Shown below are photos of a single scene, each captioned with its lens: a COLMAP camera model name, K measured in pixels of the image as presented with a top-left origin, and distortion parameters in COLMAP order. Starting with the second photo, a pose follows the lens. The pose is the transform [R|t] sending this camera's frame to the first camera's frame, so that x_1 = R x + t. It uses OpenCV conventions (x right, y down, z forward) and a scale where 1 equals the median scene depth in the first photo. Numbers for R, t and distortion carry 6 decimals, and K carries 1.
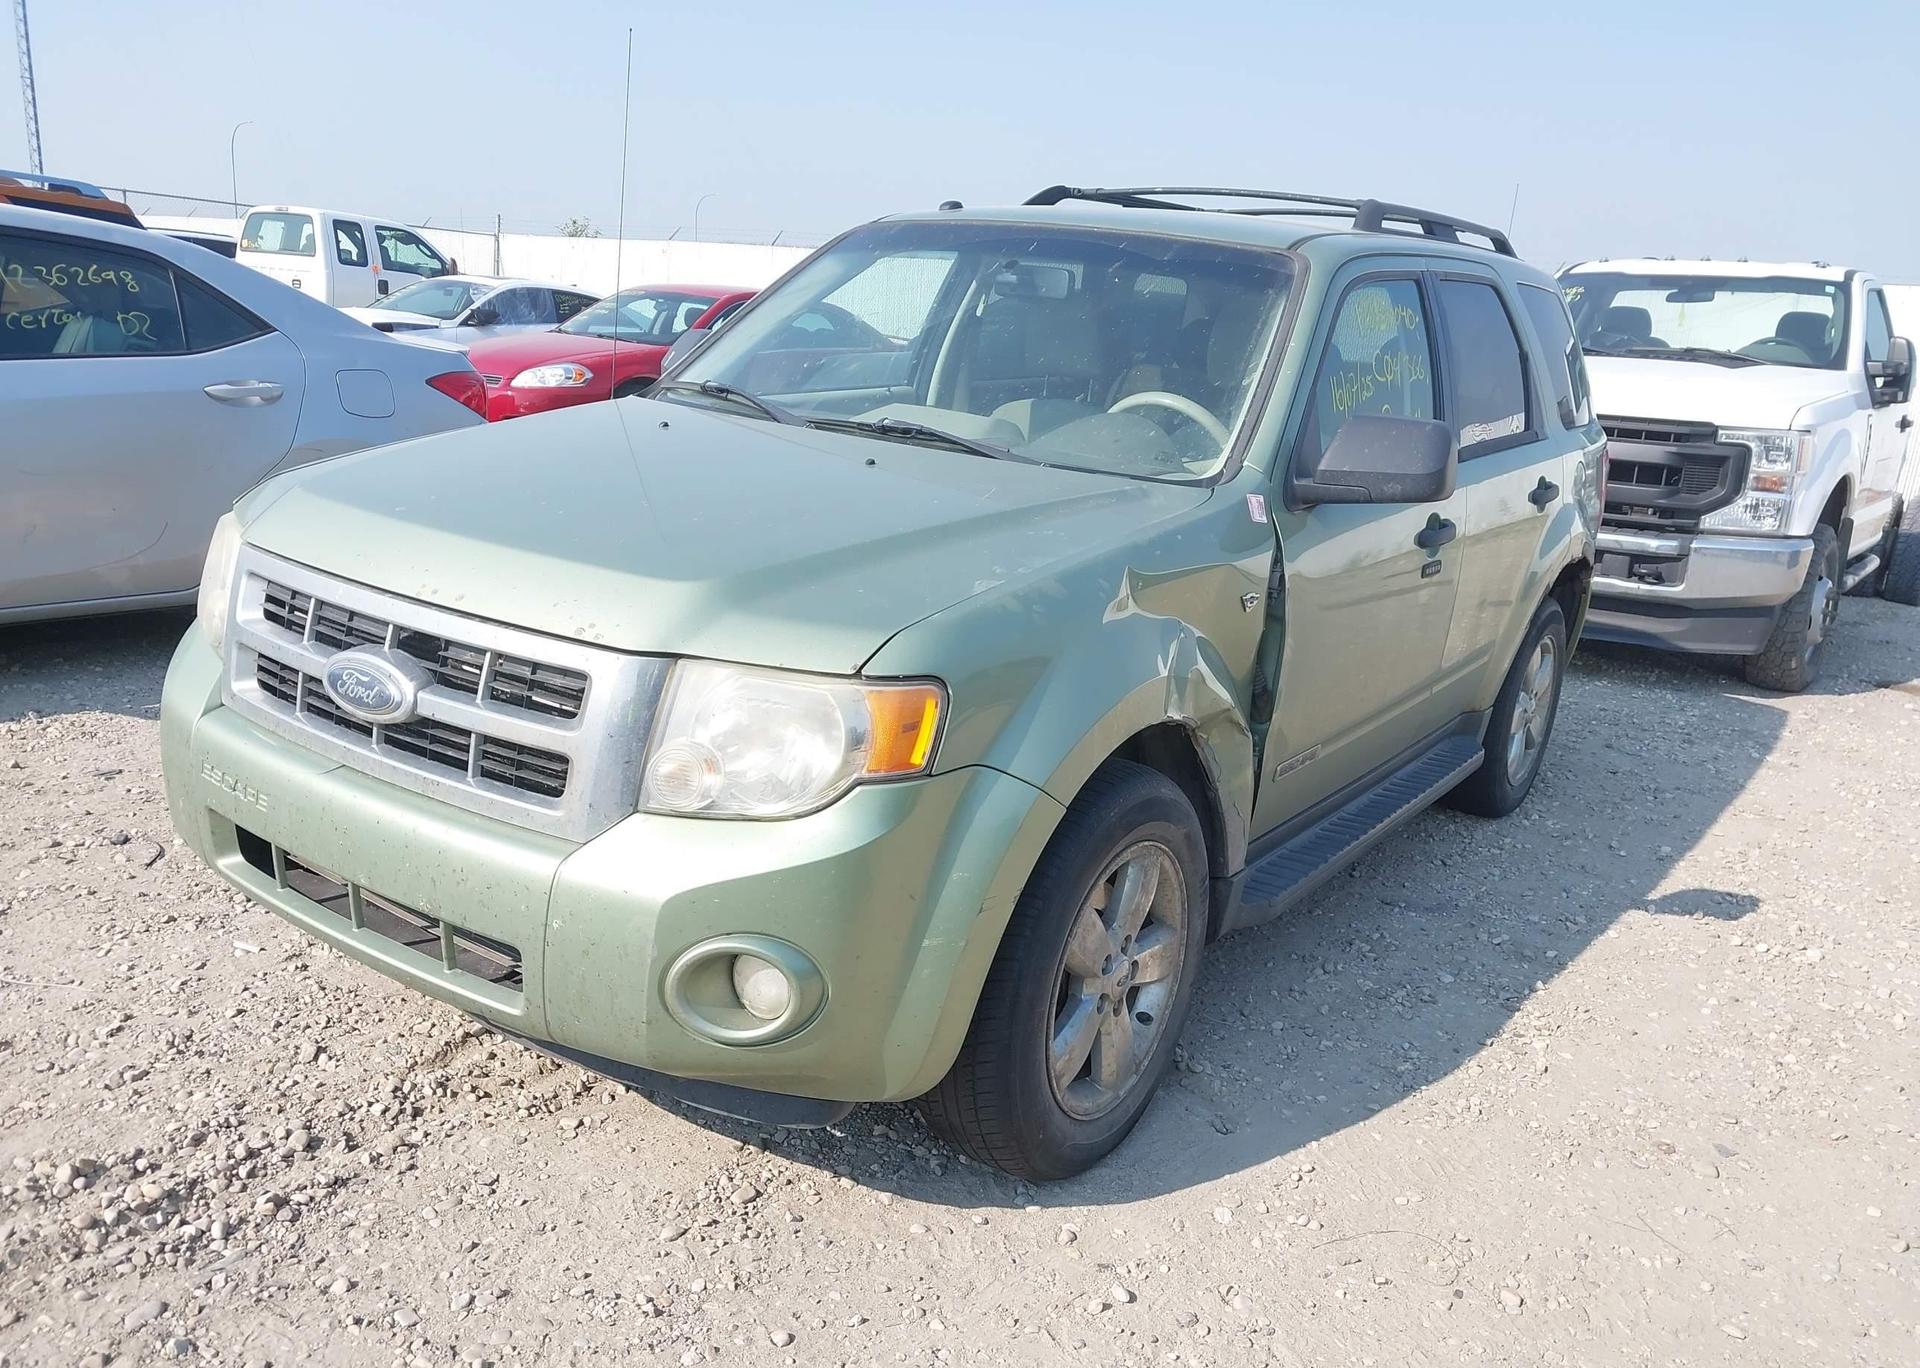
lens RADIAL K [[1513.3, 0, 960.0], [0, 1513.3, 684.0], [0, 0, 1]] dist [0.005767, -0.008094]
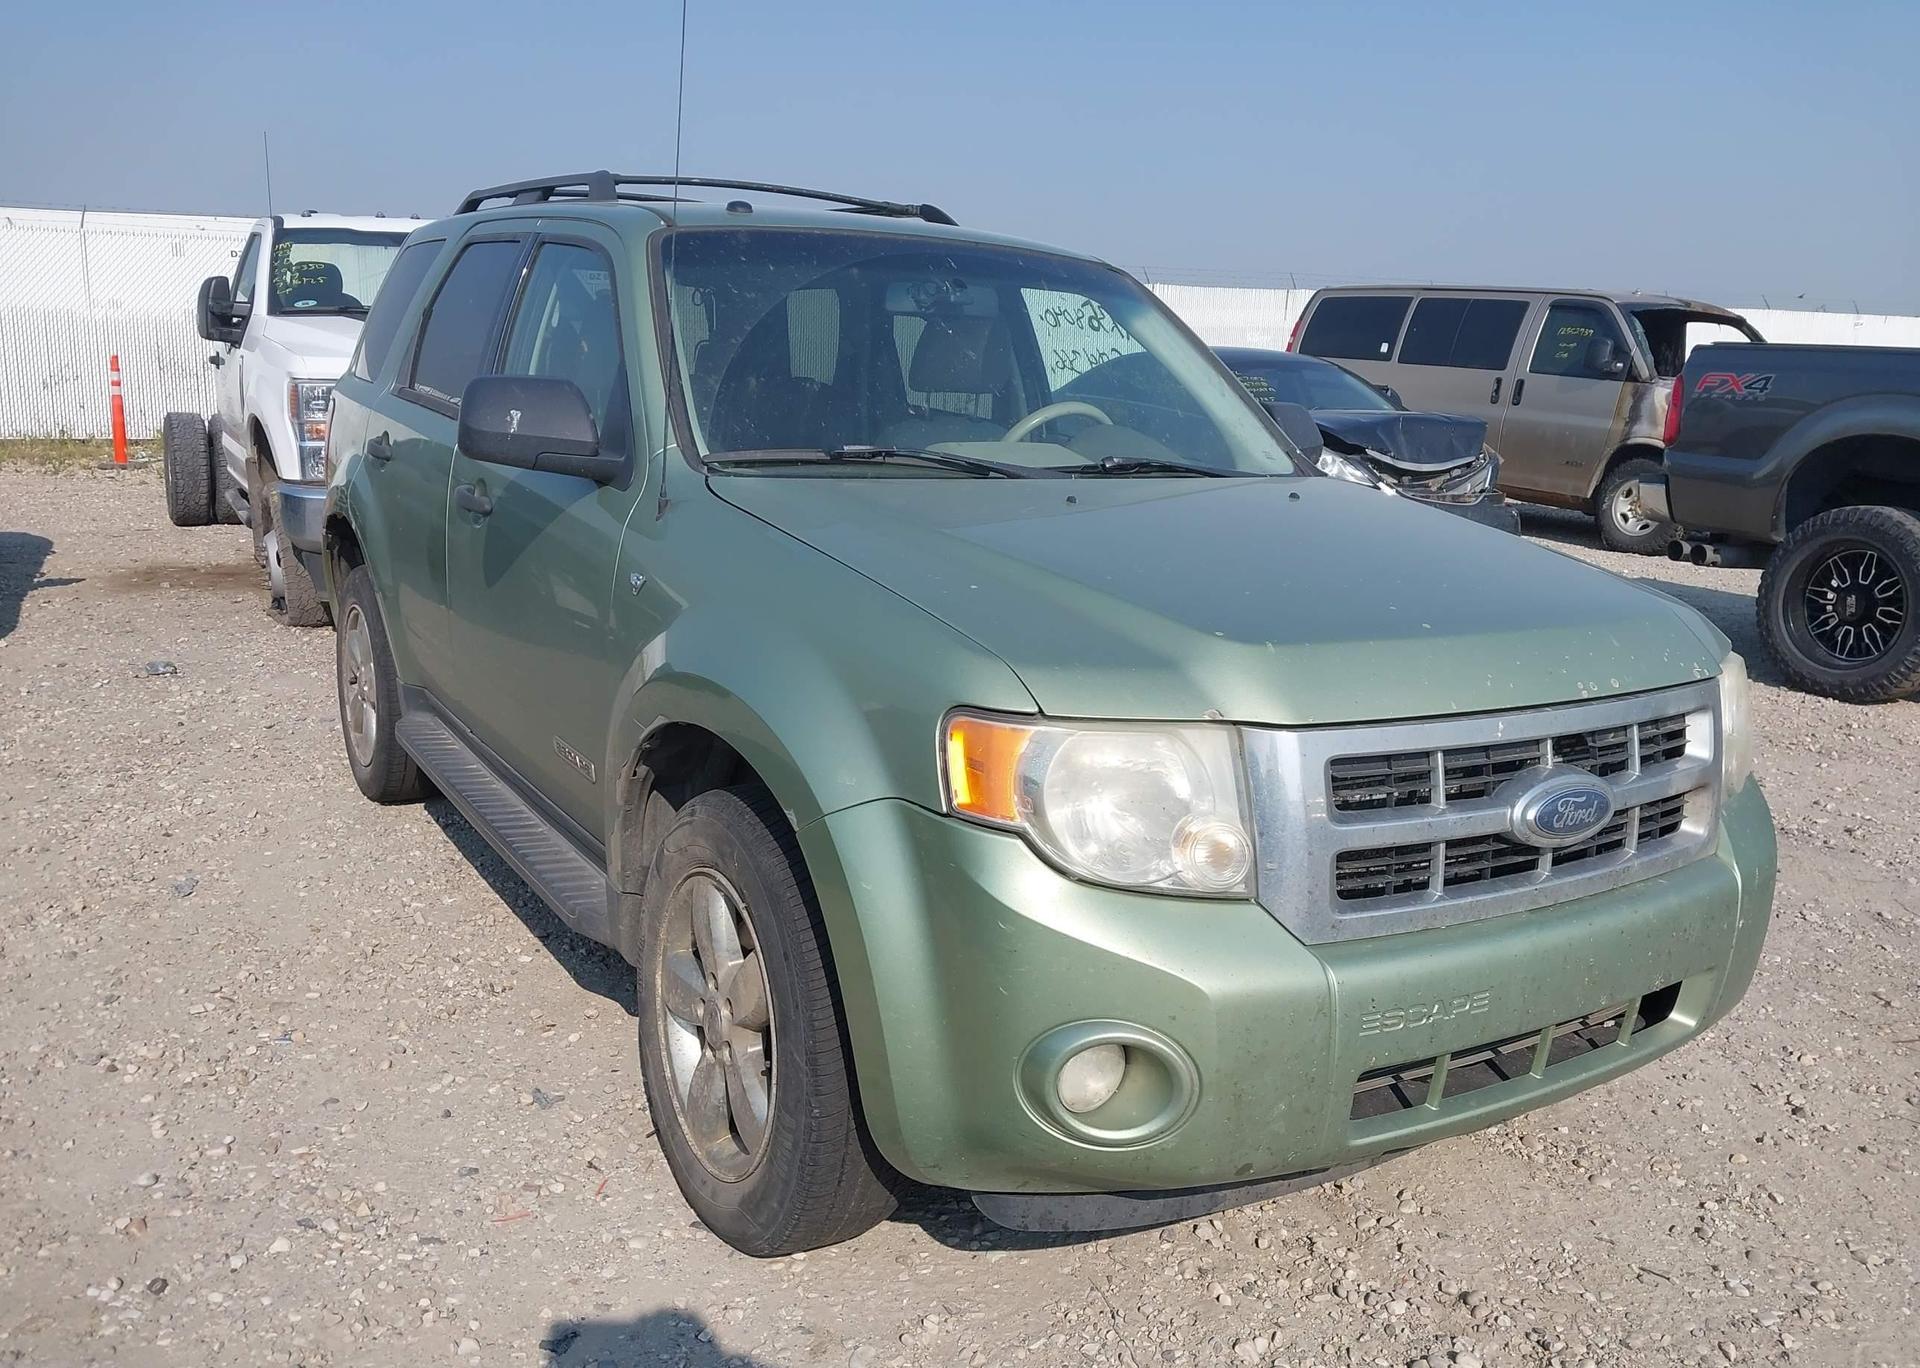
lens RADIAL K [[1585.3, 0, 960.0], [0, 1585.3, 684.0], [0, 0, 1]] dist [0.007539, 0.005215]
pose [[0.422477, -0.260175, 0.868230, -1.085989], [0.228881, 0.957494, 0.175552, -0.257295], [-0.876999, 0.124555, 0.464068, 0.699148]]
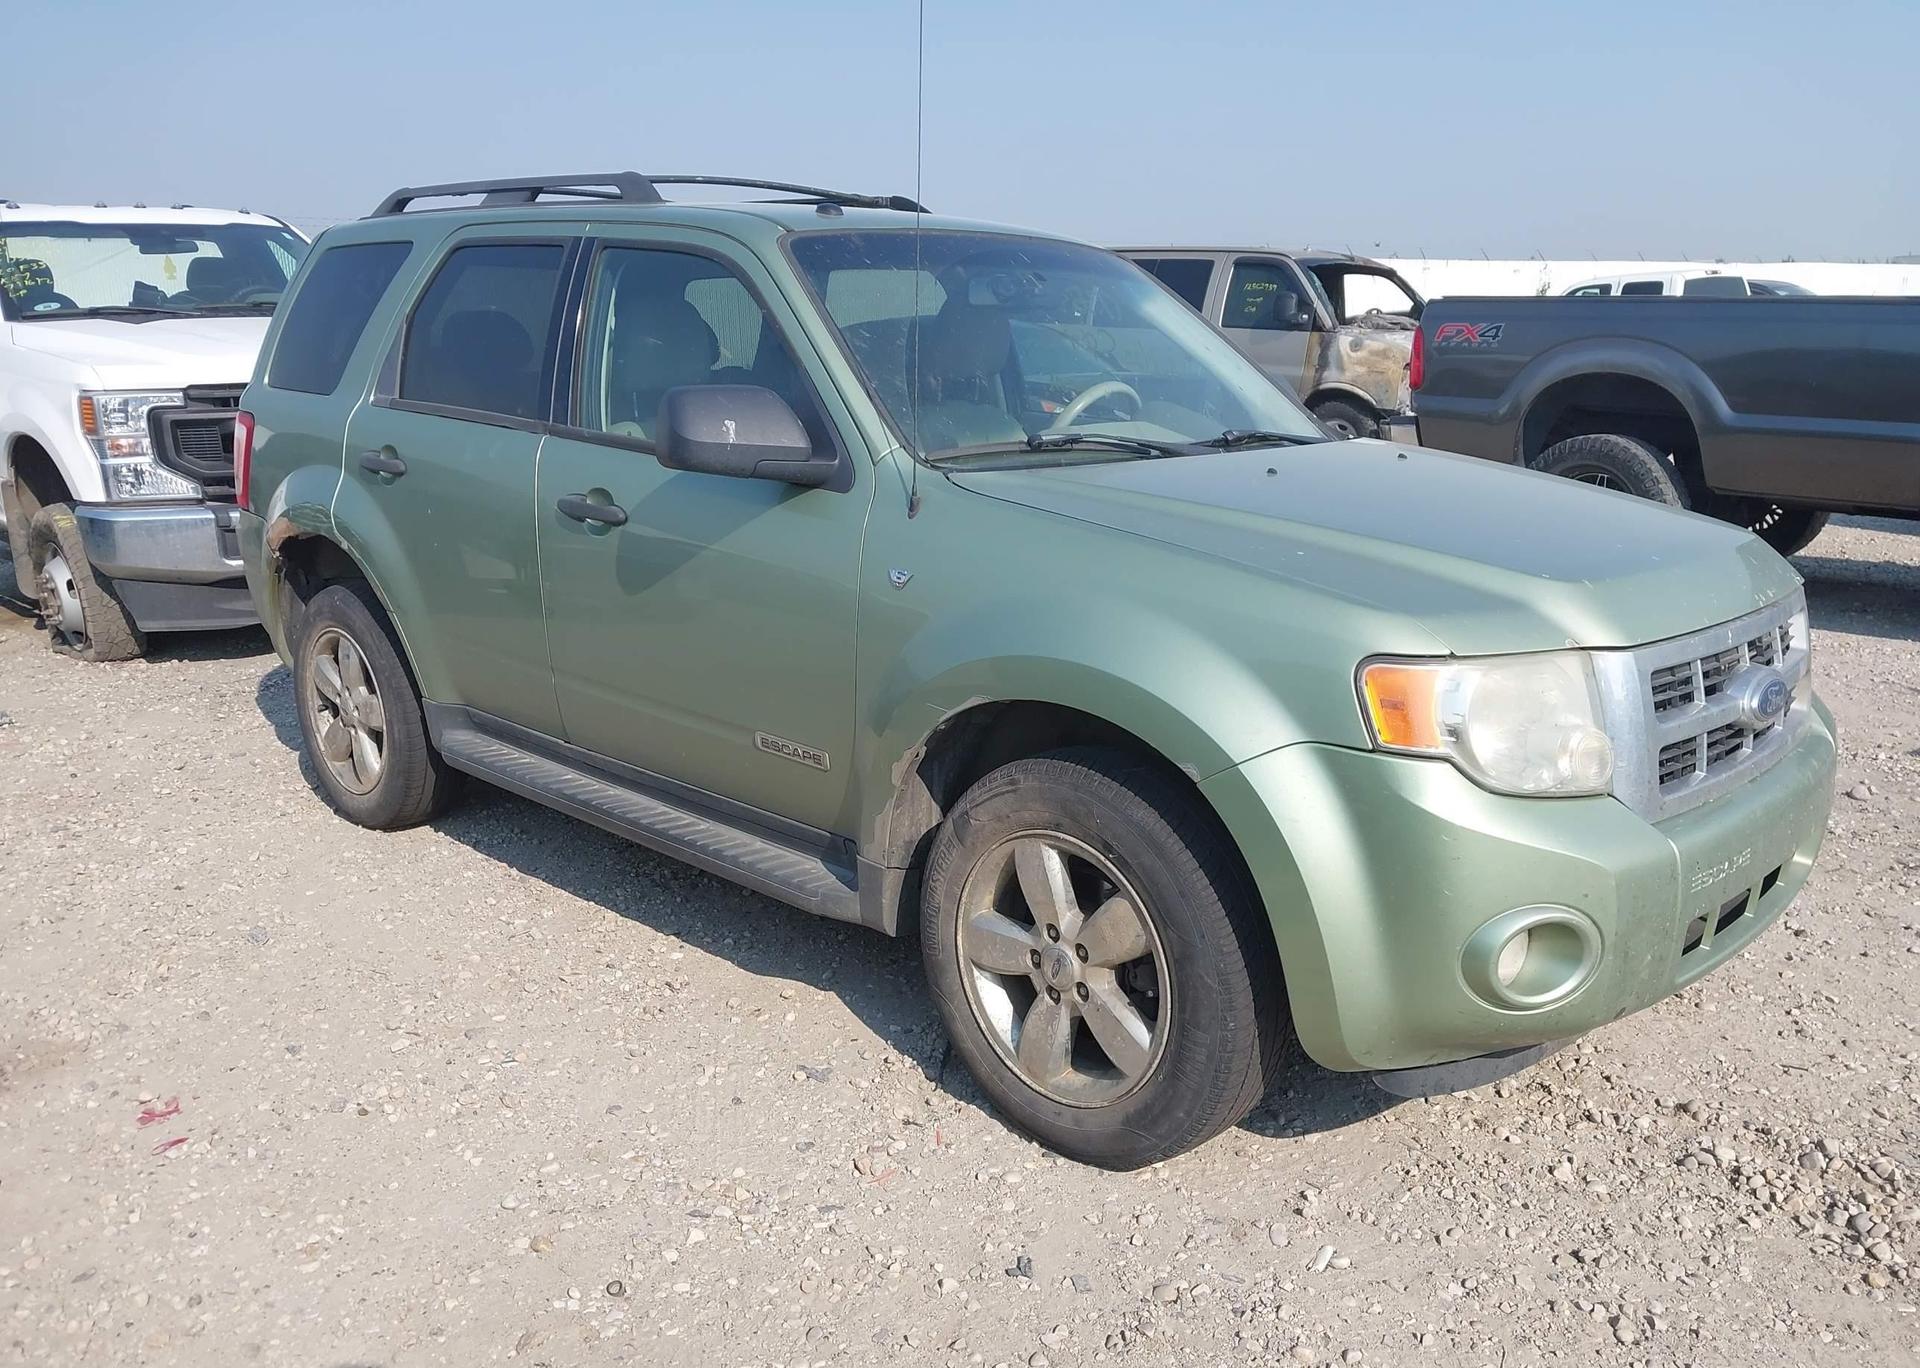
lens RADIAL K [[1604.6, 0, 960.0], [0, 1604.6, 684.0], [0, 0, 1]] dist [0.009247, 0.003742]
pose [[0.175708, -0.305619, 0.935801, -1.297188], [0.263440, 0.930519, 0.254429, -0.378433], [-0.948539, 0.201822, 0.244012, 1.030150]]
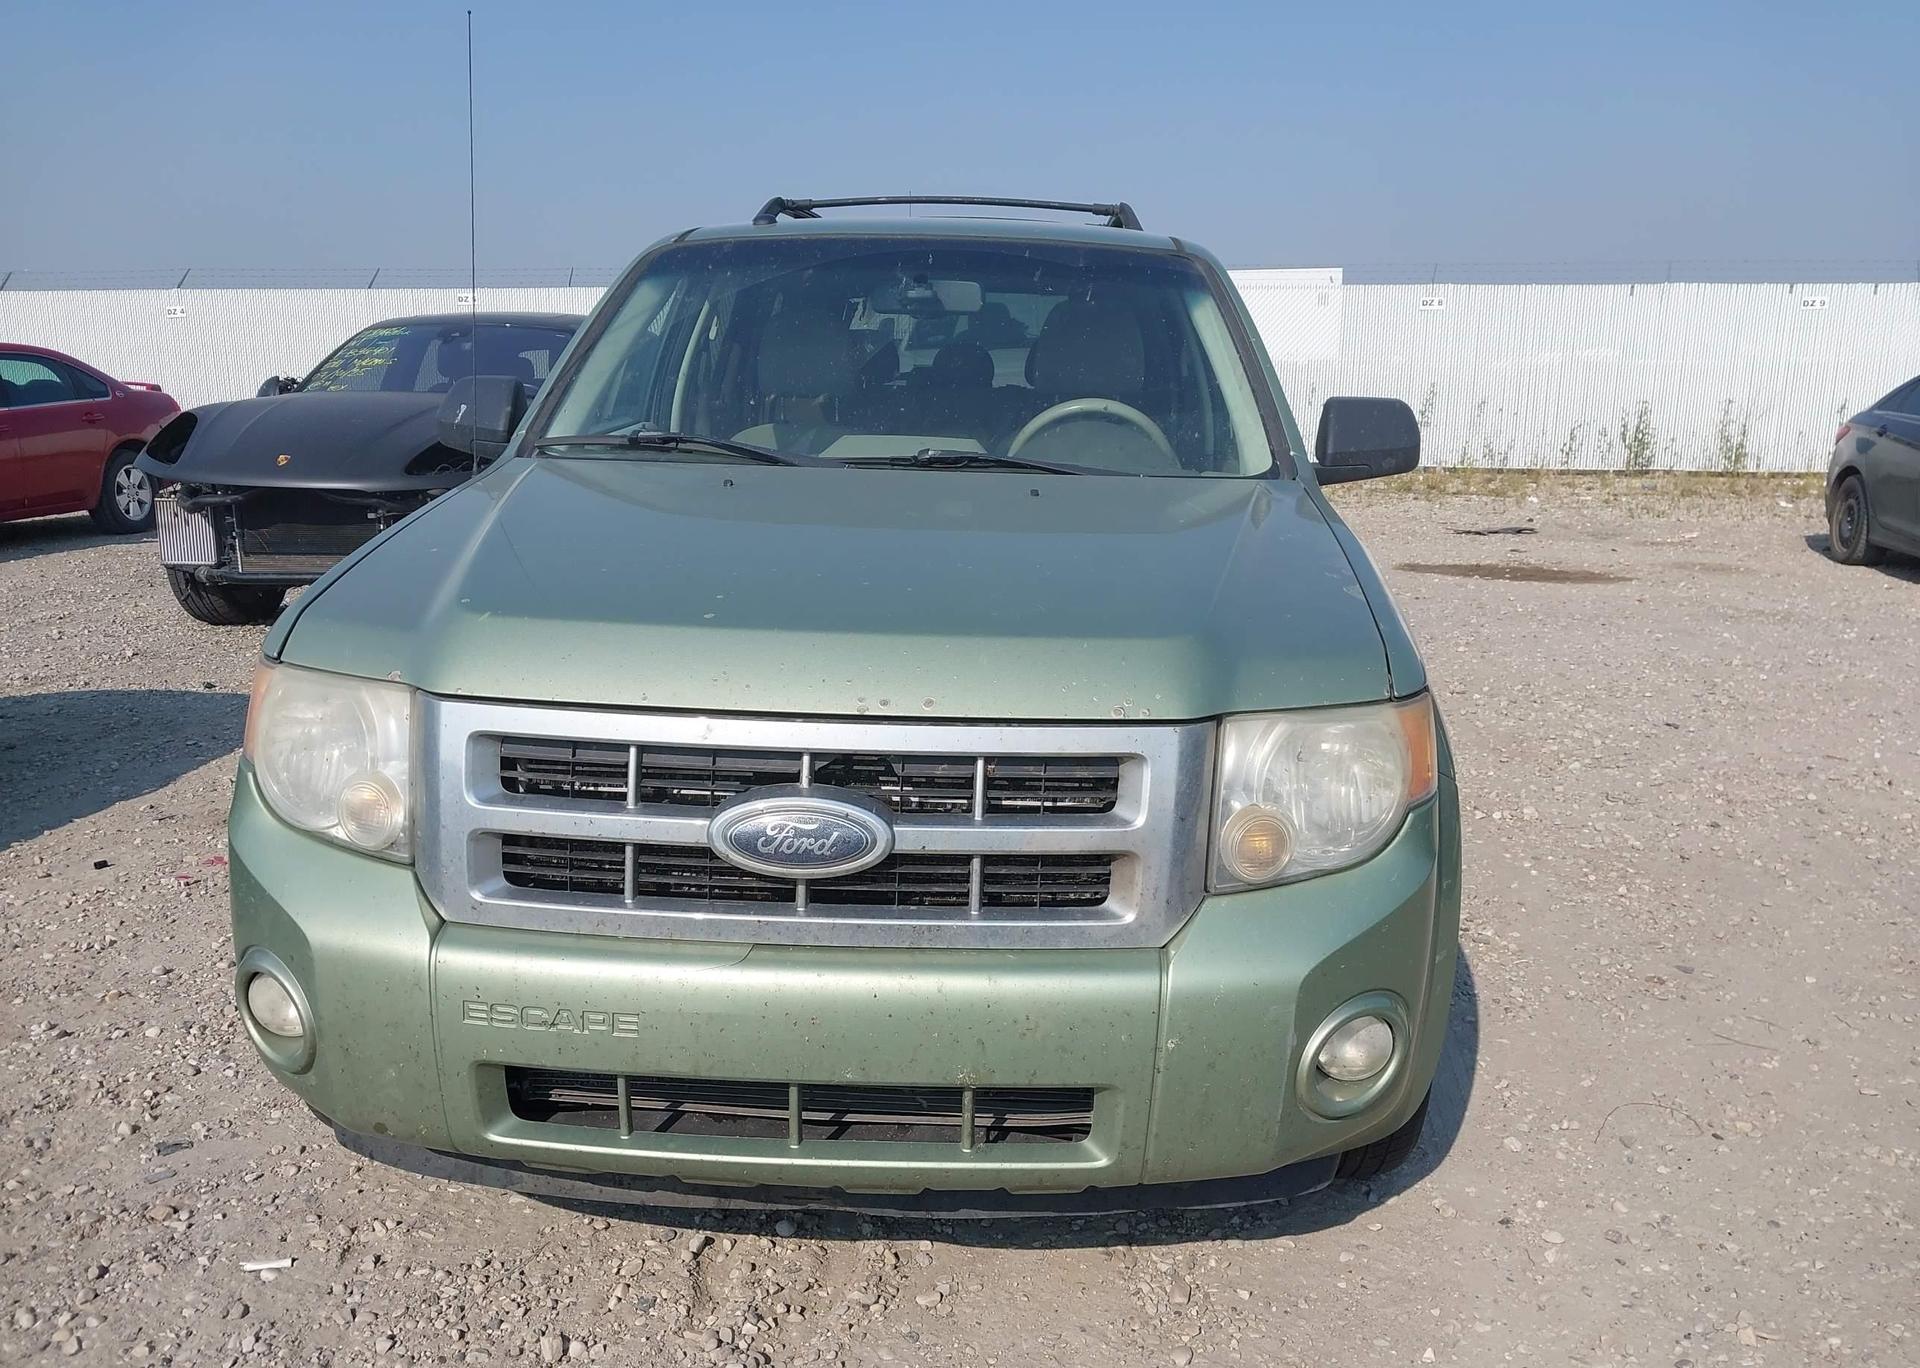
lens RADIAL K [[1513.3, 0, 960.0], [0, 1513.3, 684.0], [0, 0, 1]] dist [0.005767, -0.008094]
pose [[0.850268, -0.179080, 0.494949, -0.560631], [0.183626, 0.982185, 0.039919, -0.074422], [-0.493280, 0.056944, 0.868005, 0.218413]]
